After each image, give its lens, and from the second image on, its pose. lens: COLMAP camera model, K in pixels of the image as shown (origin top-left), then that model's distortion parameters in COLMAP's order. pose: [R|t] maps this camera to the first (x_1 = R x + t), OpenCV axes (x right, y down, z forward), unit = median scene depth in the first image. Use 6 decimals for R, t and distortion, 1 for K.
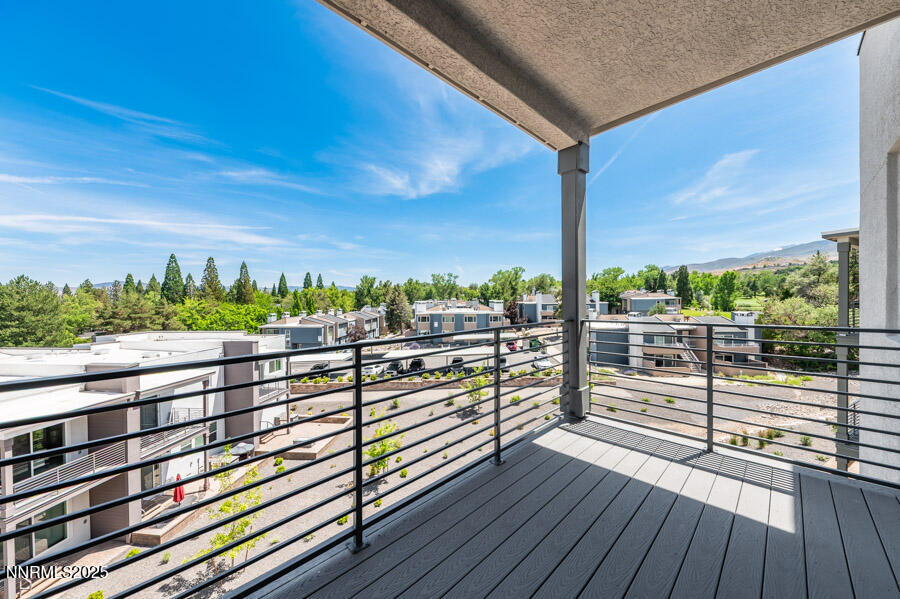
lens RADIAL K [[321.9, 0, 441.0], [0, 321.9, 299.9], [0, 0, 1]] dist [0.000664, 0.000012]
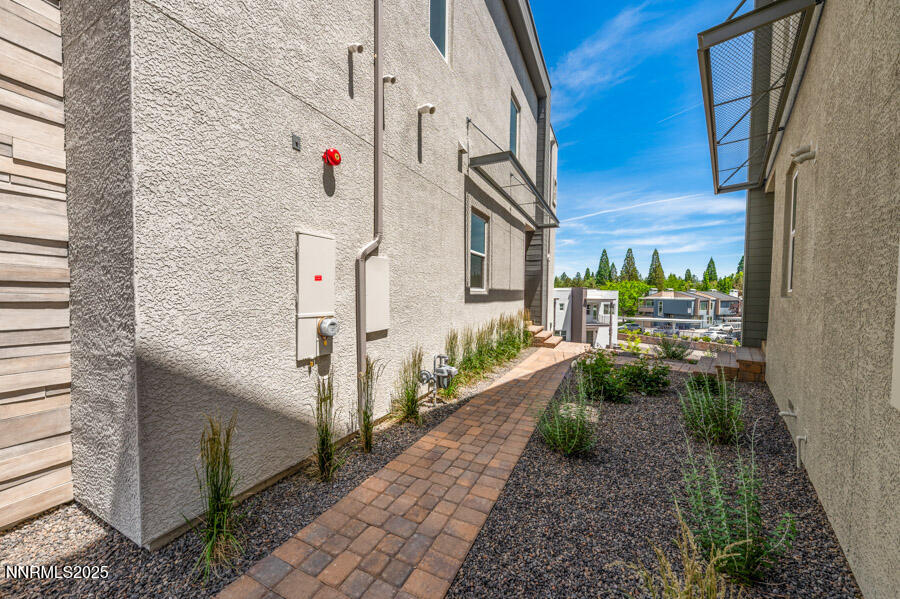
lens RADIAL K [[311.6, 0, 450.0], [0, 311.6, 299.5], [0, 0, 1]] dist [-0.000477, -0.000186]
pose [[0.345667, 0.037749, -0.937598, 0.229415], [-0.018925, 0.999268, 0.033255, 0.046658], [0.938166, 0.006249, 0.346128, -0.071838]]
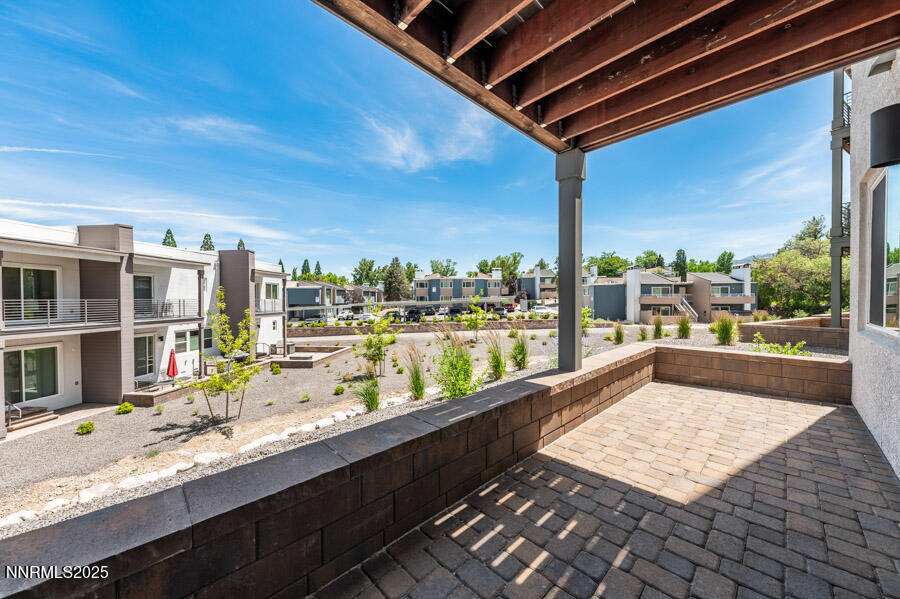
lens RADIAL K [[322.1, 0, 442.5], [0, 322.1, 303.5], [0, 0, 1]] dist [0.000380, -0.000114]
pose [[0.999928, 0.007731, 0.009194, 0.001084], [-0.007809, 0.999934, 0.008427, 0.088722], [-0.009128, -0.008498, 0.999922, 0.000698]]
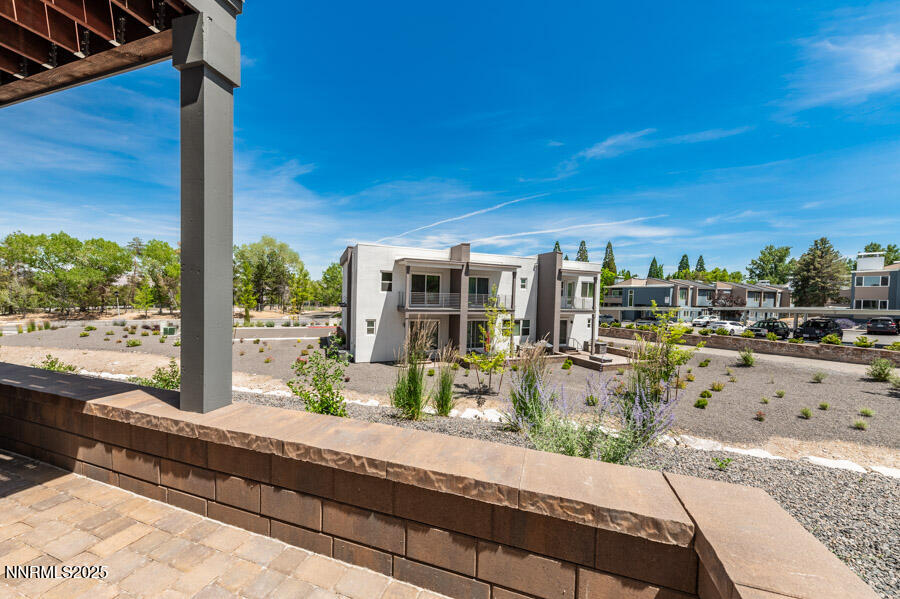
lens RADIAL K [[311.6, 0, 450.0], [0, 311.6, 299.5], [0, 0, 1]] dist [-0.000477, -0.000186]
pose [[0.486380, 0.041502, -0.872761, 0.054074], [-0.037978, 0.998931, 0.026337, 0.087639], [0.872922, 0.020336, 0.487436, 0.055025]]
